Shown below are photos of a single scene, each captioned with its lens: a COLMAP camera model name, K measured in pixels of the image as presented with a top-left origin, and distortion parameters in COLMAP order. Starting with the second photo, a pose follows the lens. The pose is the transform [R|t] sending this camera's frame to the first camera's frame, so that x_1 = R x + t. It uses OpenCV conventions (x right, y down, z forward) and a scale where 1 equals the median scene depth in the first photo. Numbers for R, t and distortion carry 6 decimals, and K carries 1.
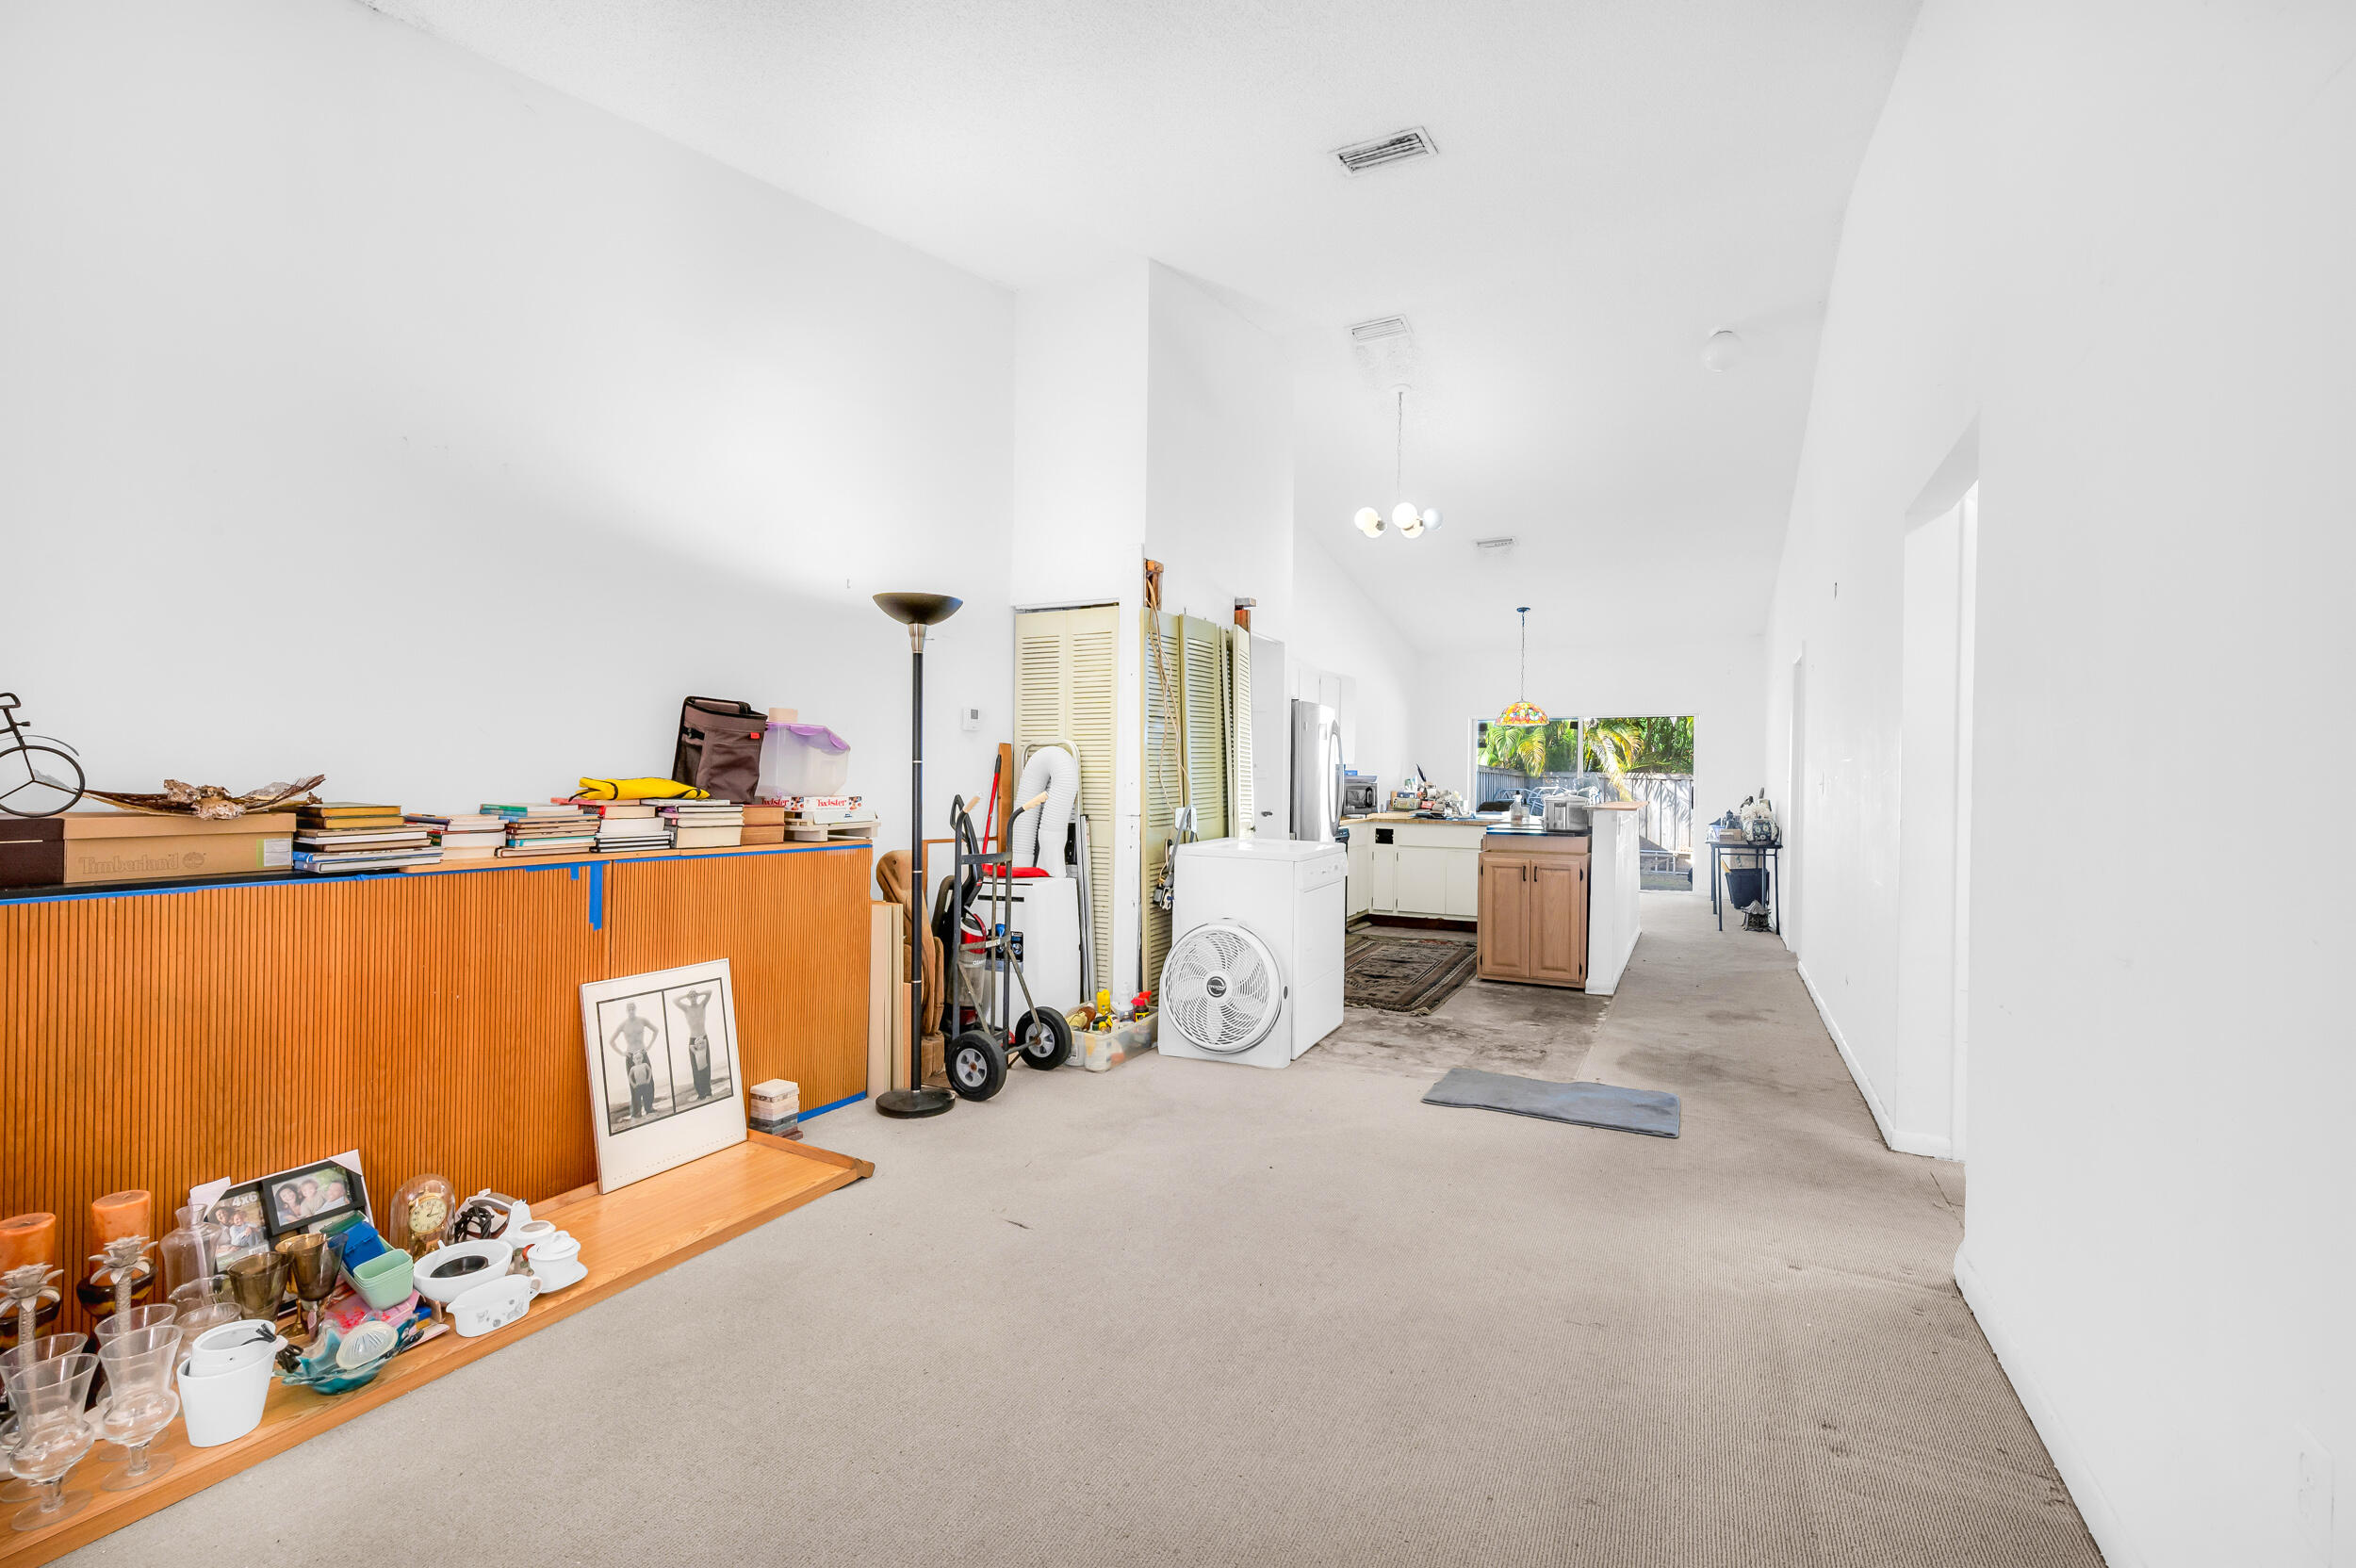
lens RADIAL K [[1037.2, 0, 1173.5], [0, 1037.2, 787.1], [0, 0, 1]] dist [0.005895, 0.000752]
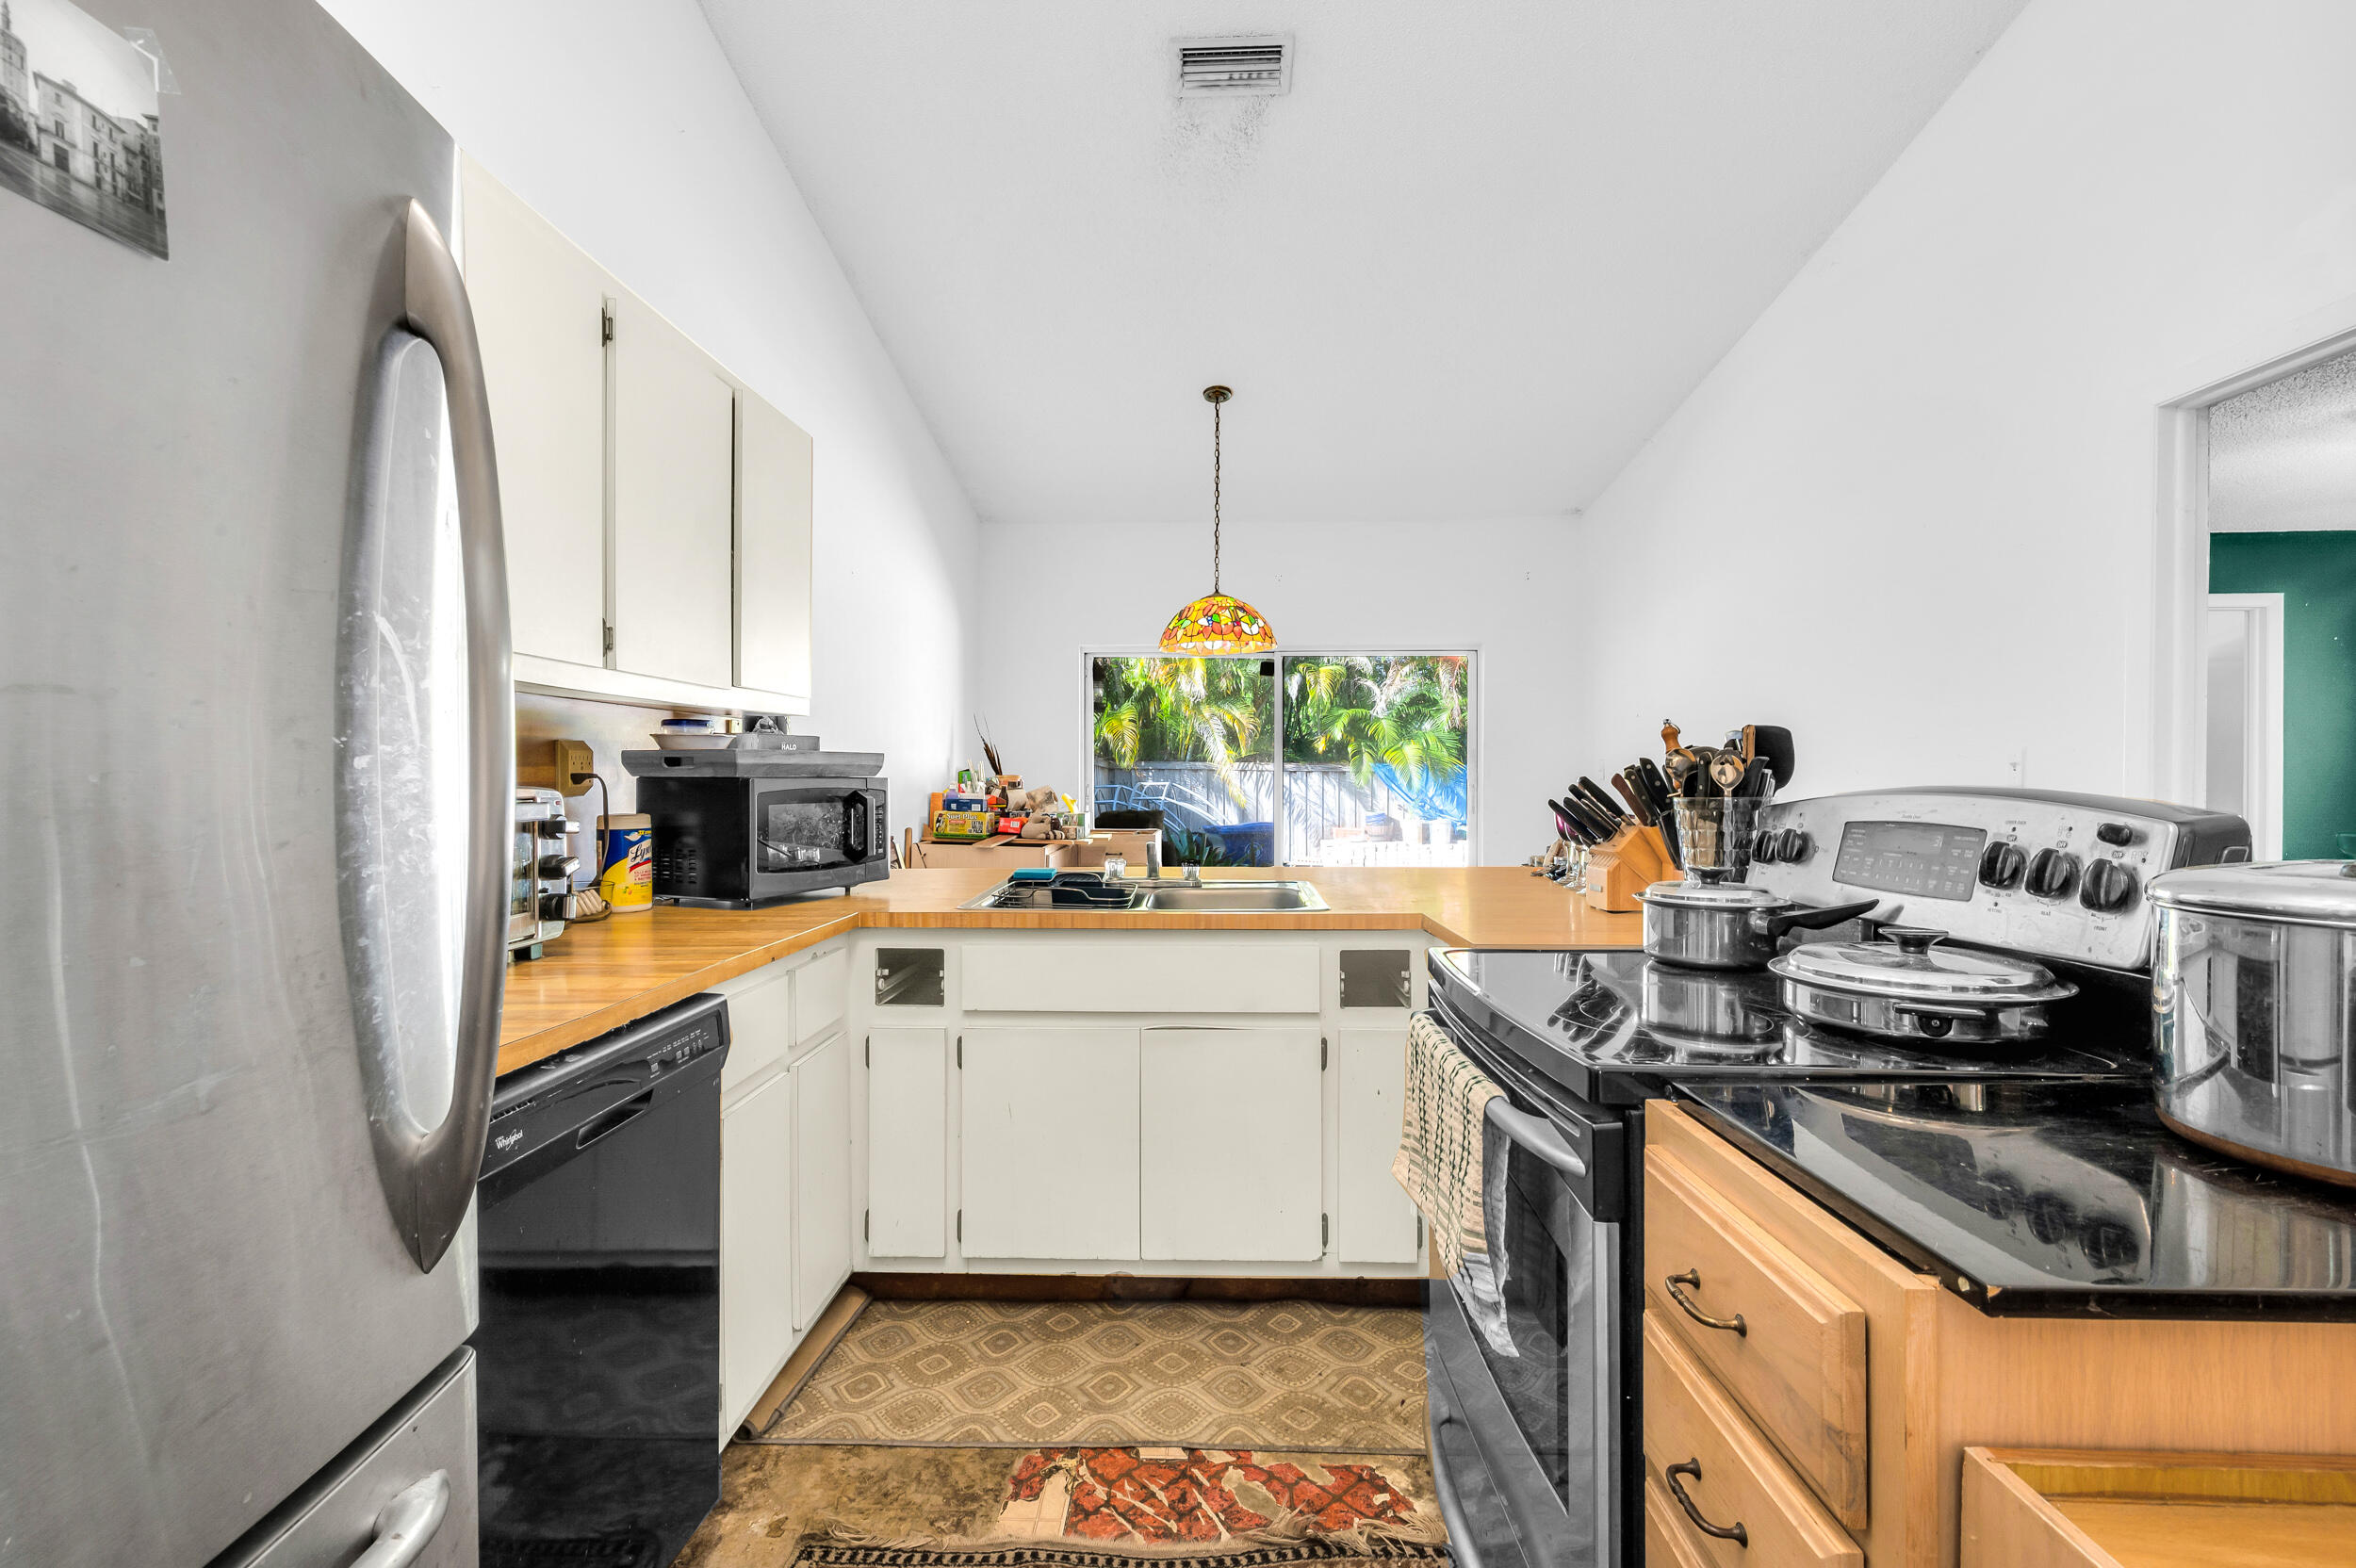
lens RADIAL K [[1037.2, 0, 1160.9], [0, 1037.2, 786.0], [0, 0, 1]] dist [0.005895, 0.000752]
pose [[0.909793, -0.009398, 0.414956, 0.112650], [0.007649, 0.999953, 0.005876, -0.002277], [-0.414992, -0.002171, 0.909823, 0.542985]]
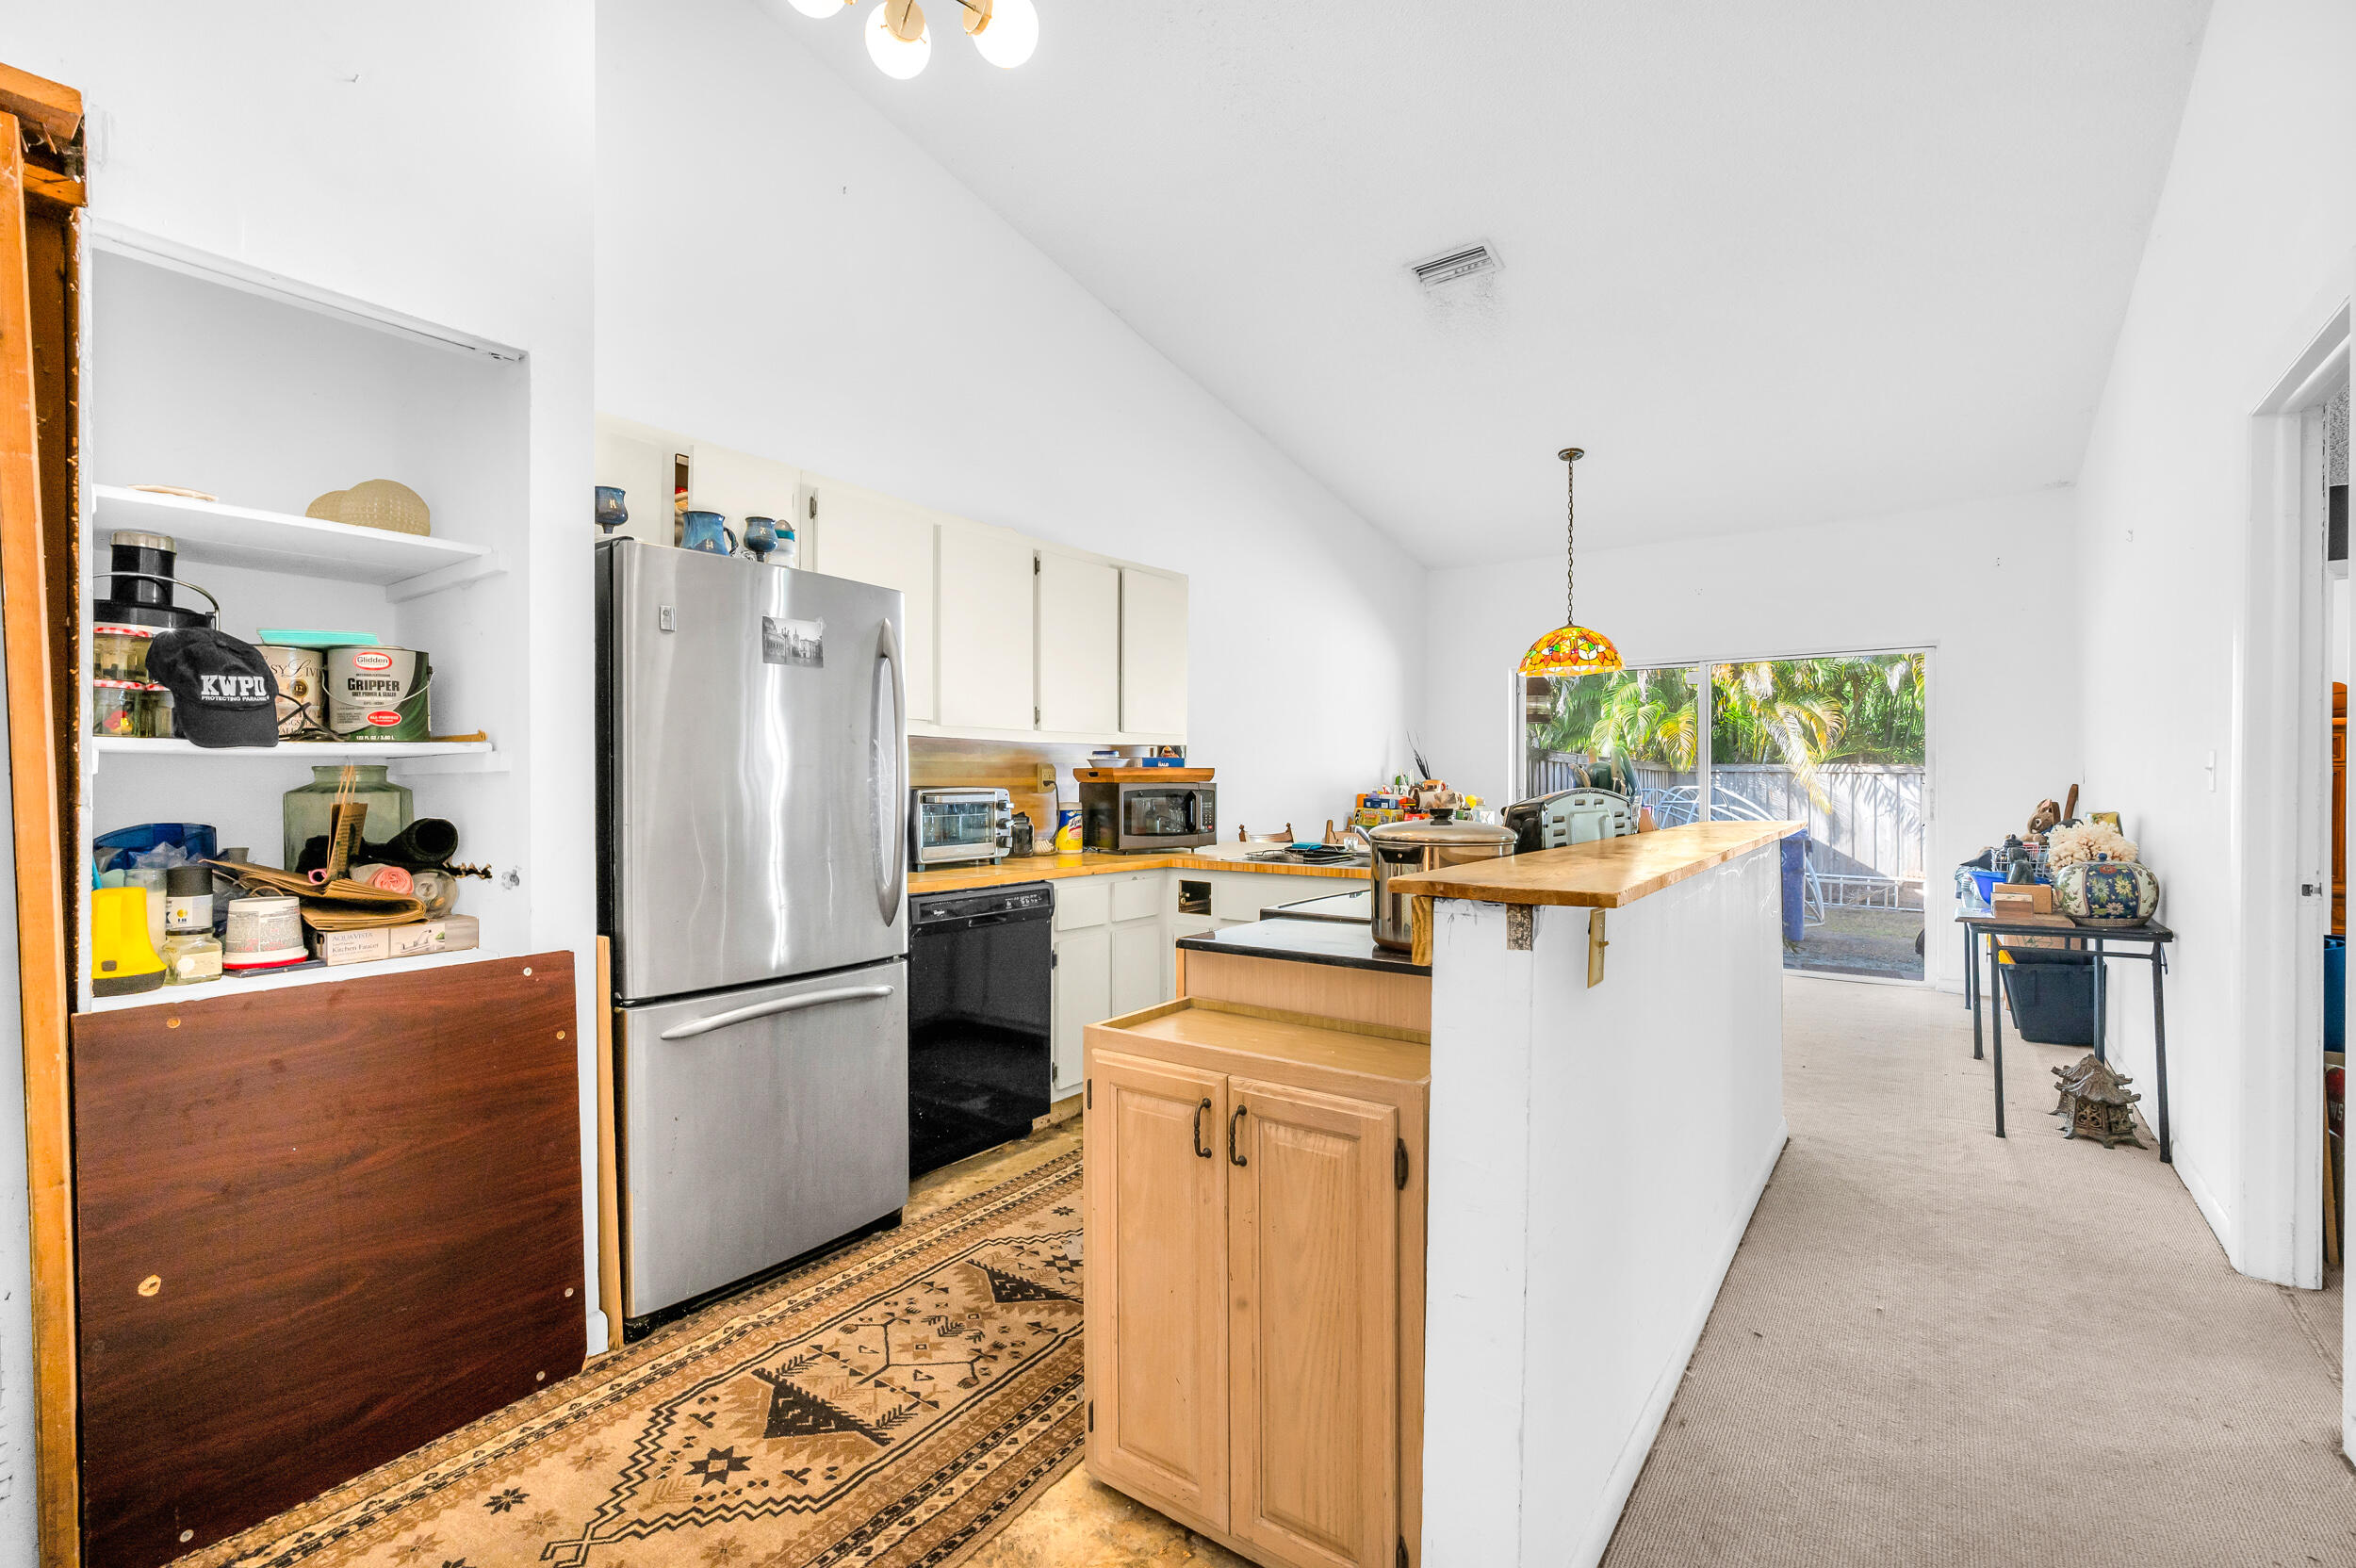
lens RADIAL K [[1037.2, 0, 1171.8], [0, 1037.2, 794.5], [0, 0, 1]] dist [0.005895, 0.000752]
pose [[0.986547, -0.006222, -0.163359, 0.200851], [0.007249, 0.999957, 0.005696, -0.001164], [0.163316, -0.006804, 0.986550, 0.400189]]
